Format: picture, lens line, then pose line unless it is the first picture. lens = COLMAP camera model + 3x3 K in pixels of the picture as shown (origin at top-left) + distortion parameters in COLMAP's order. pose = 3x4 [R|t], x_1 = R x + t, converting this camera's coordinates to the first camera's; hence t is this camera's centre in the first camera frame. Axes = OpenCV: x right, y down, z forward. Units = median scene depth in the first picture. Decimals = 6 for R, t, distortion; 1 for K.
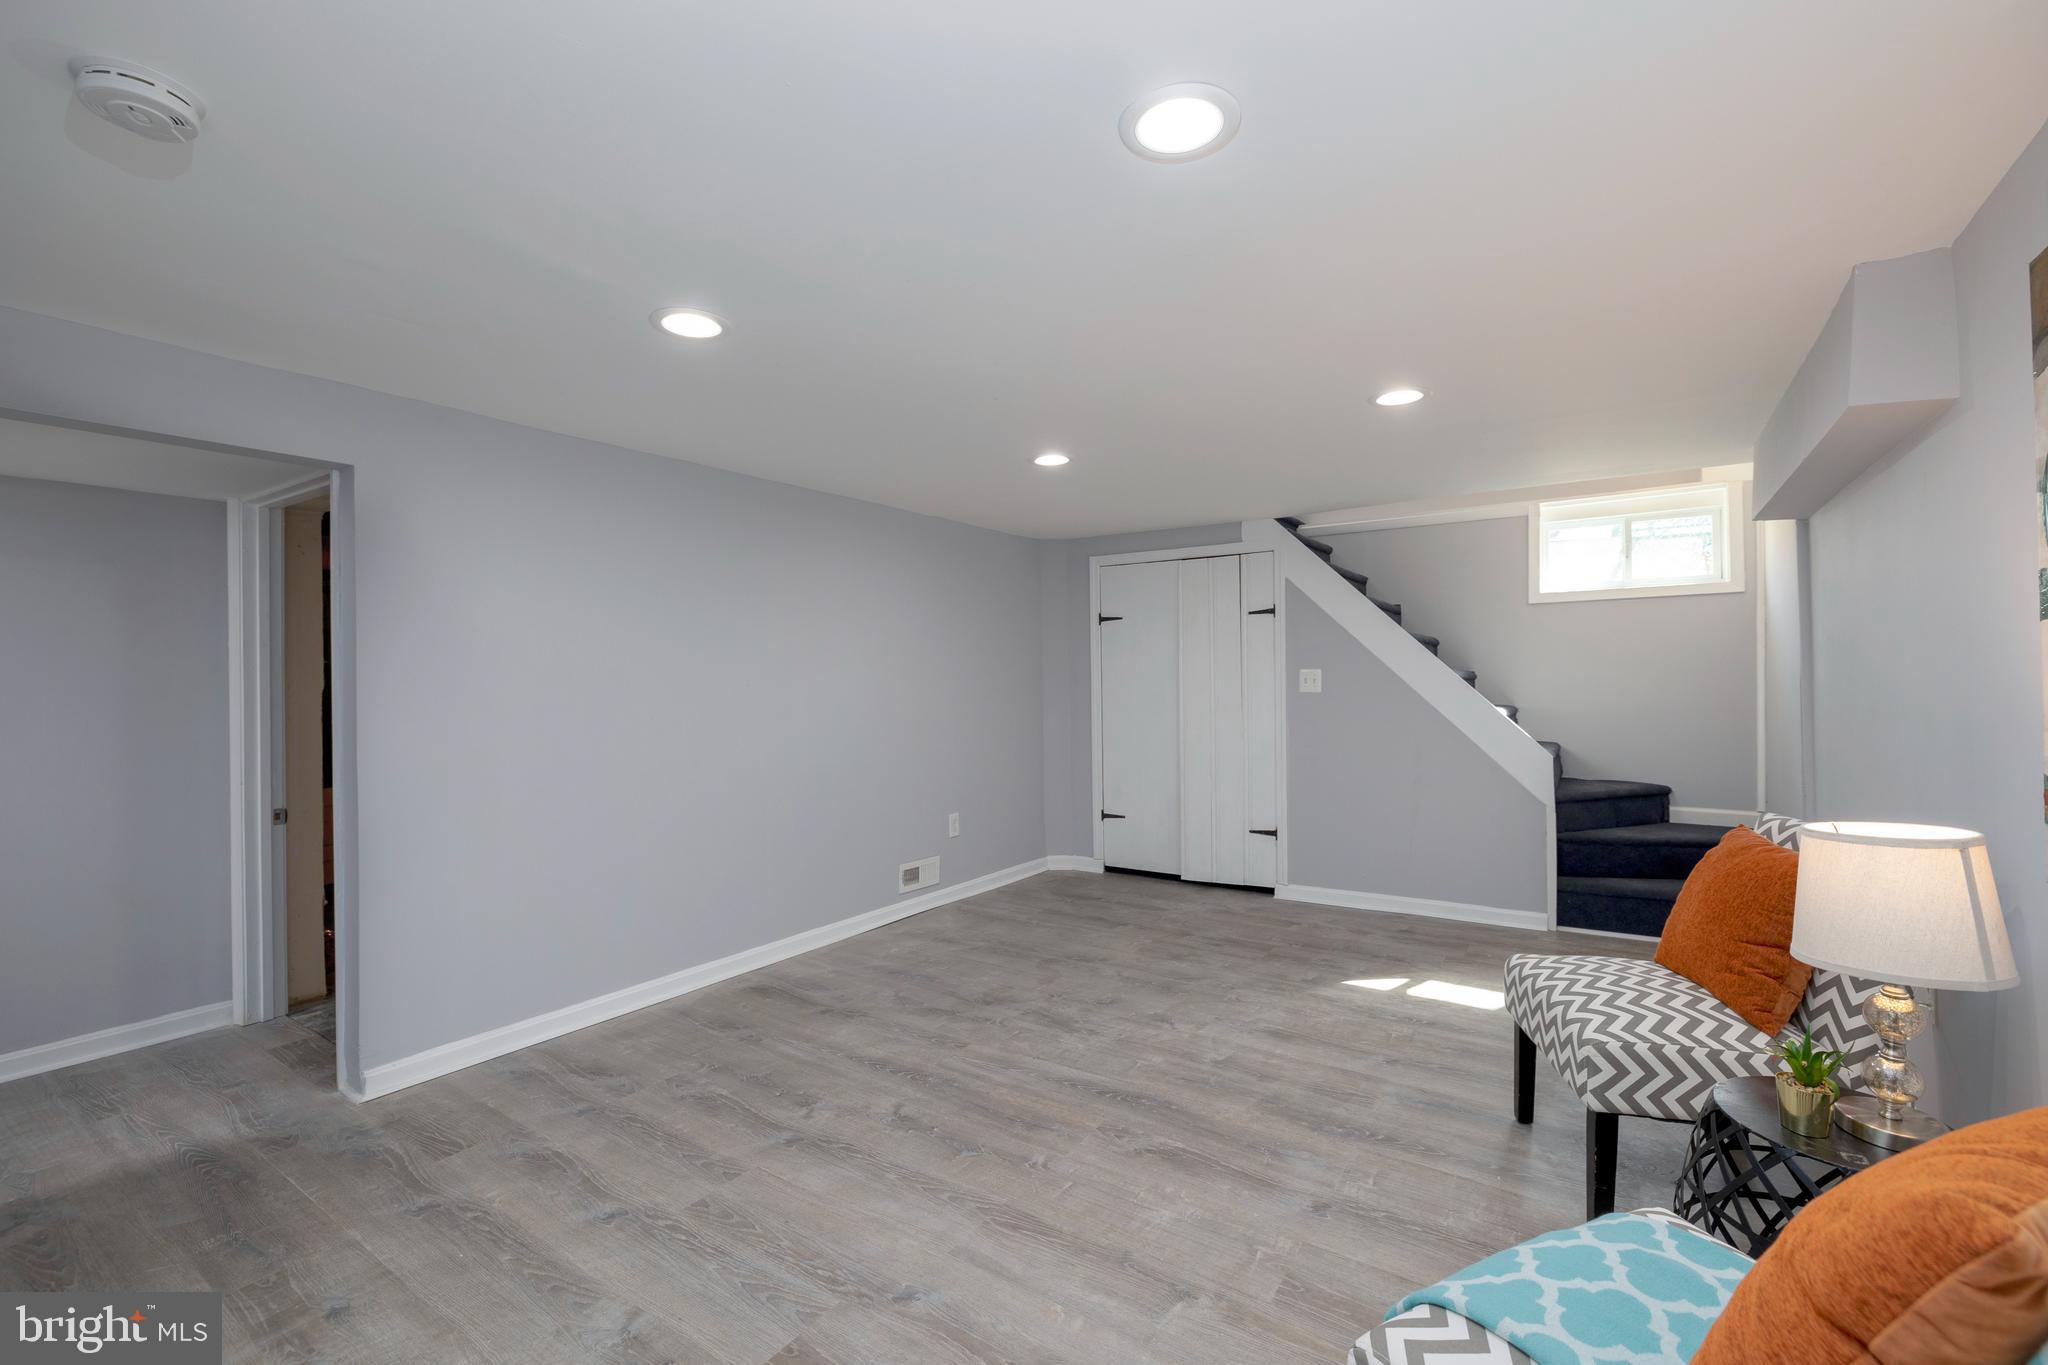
lens RADIAL K [[869.3, 0, 1021.6], [0, 869.3, 686.4], [0, 0, 1]] dist [-0.004051, 0.001079]
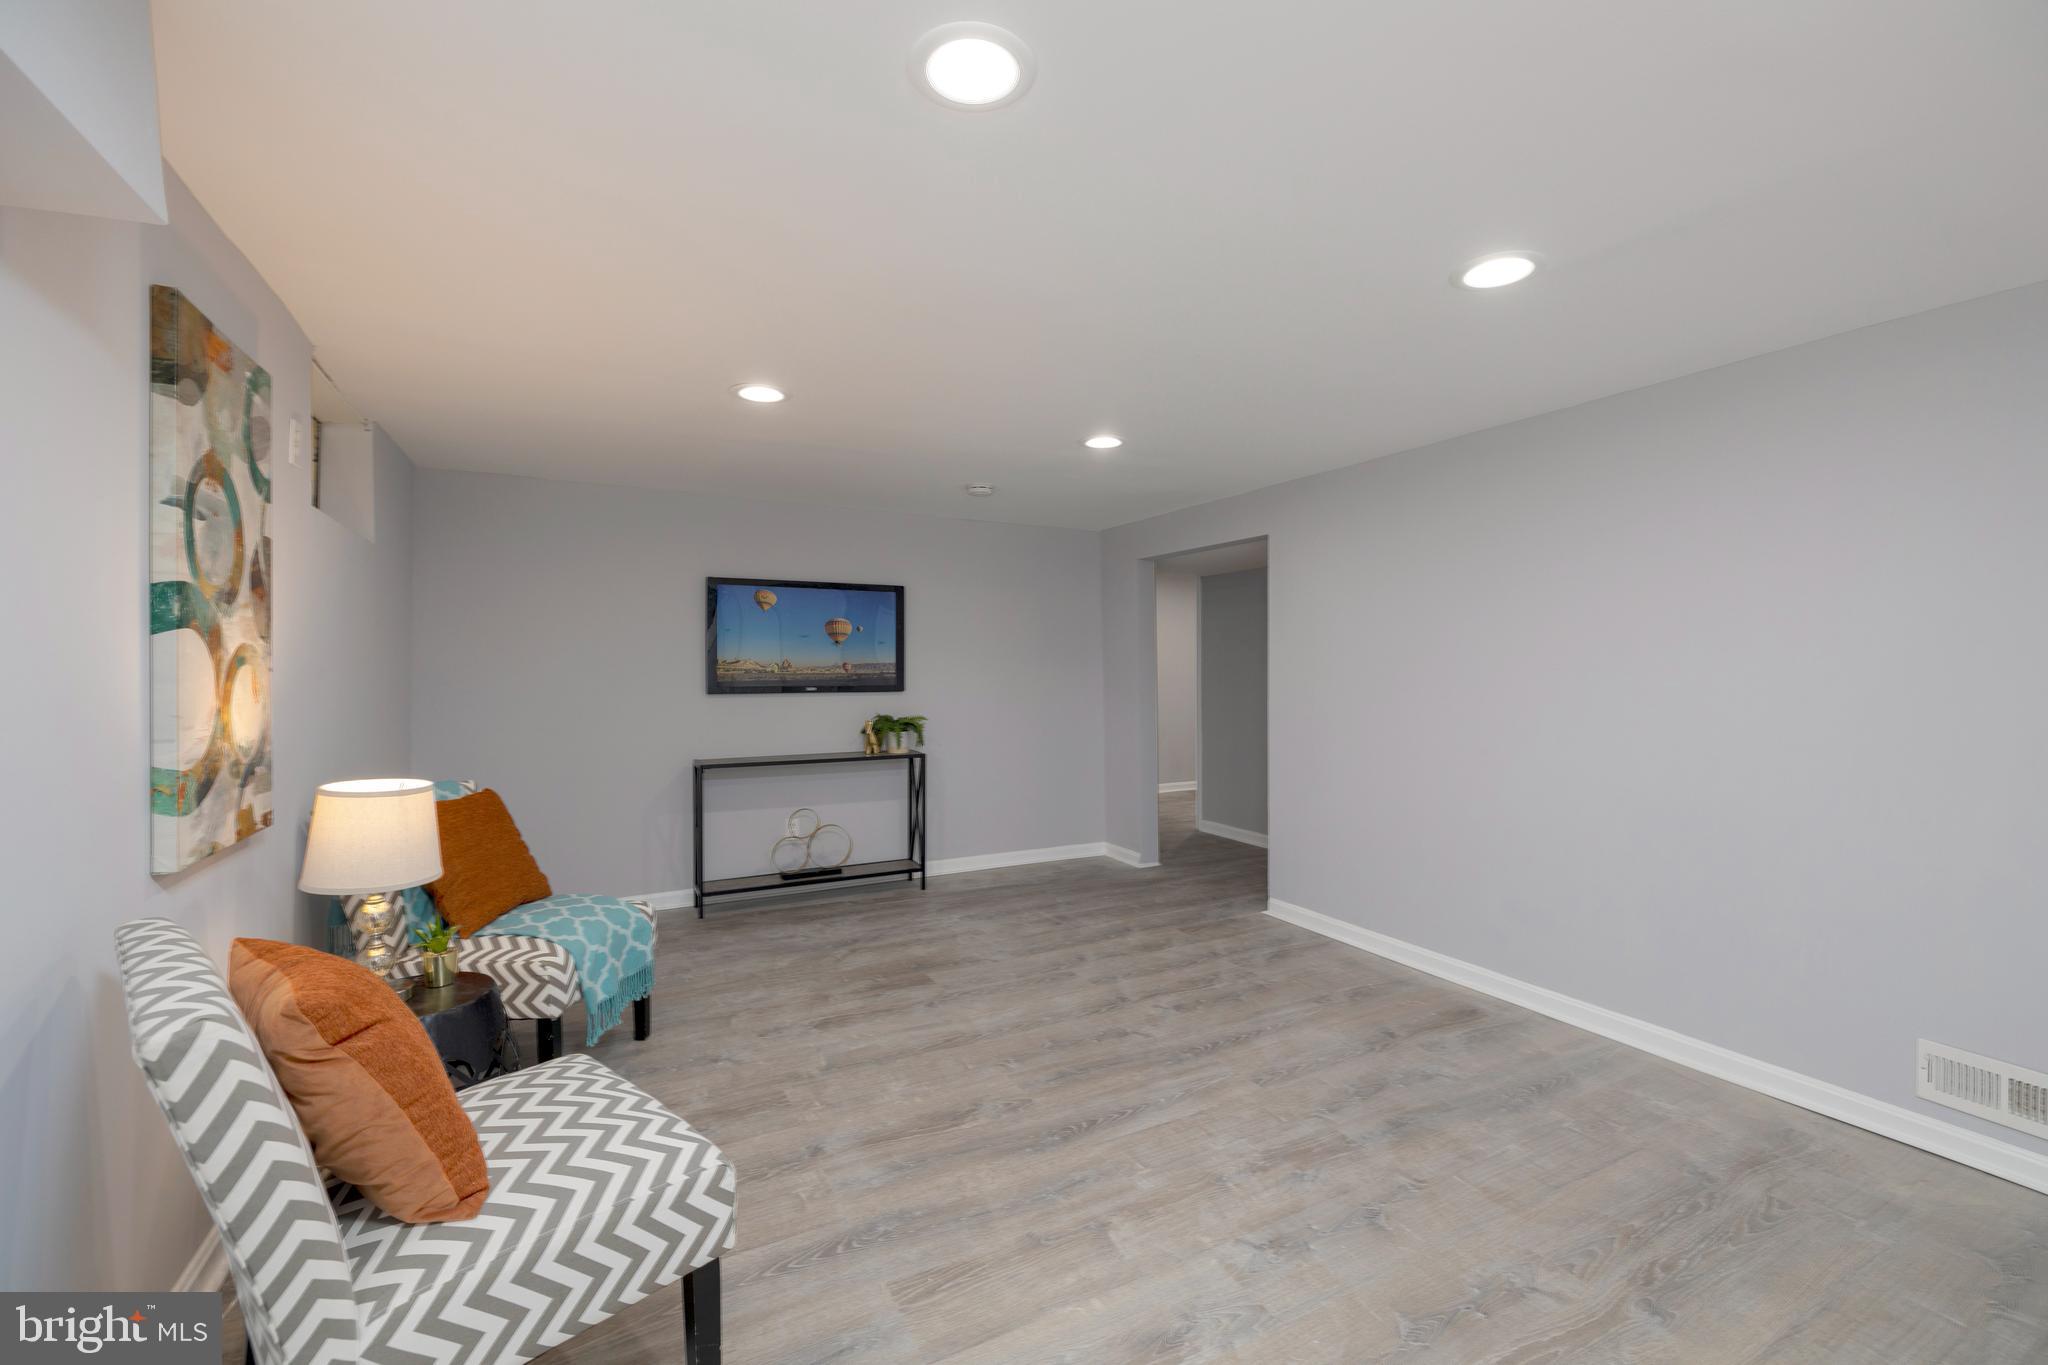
lens RADIAL K [[869.3, 0, 1021.9], [0, 869.3, 663.8], [0, 0, 1]] dist [-0.004051, 0.001079]
pose [[-0.474899, 0.009811, -0.879985, 0.907711], [0.000761, 0.999942, 0.010738, -0.020776], [0.880040, 0.004430, -0.474879, 1.343822]]
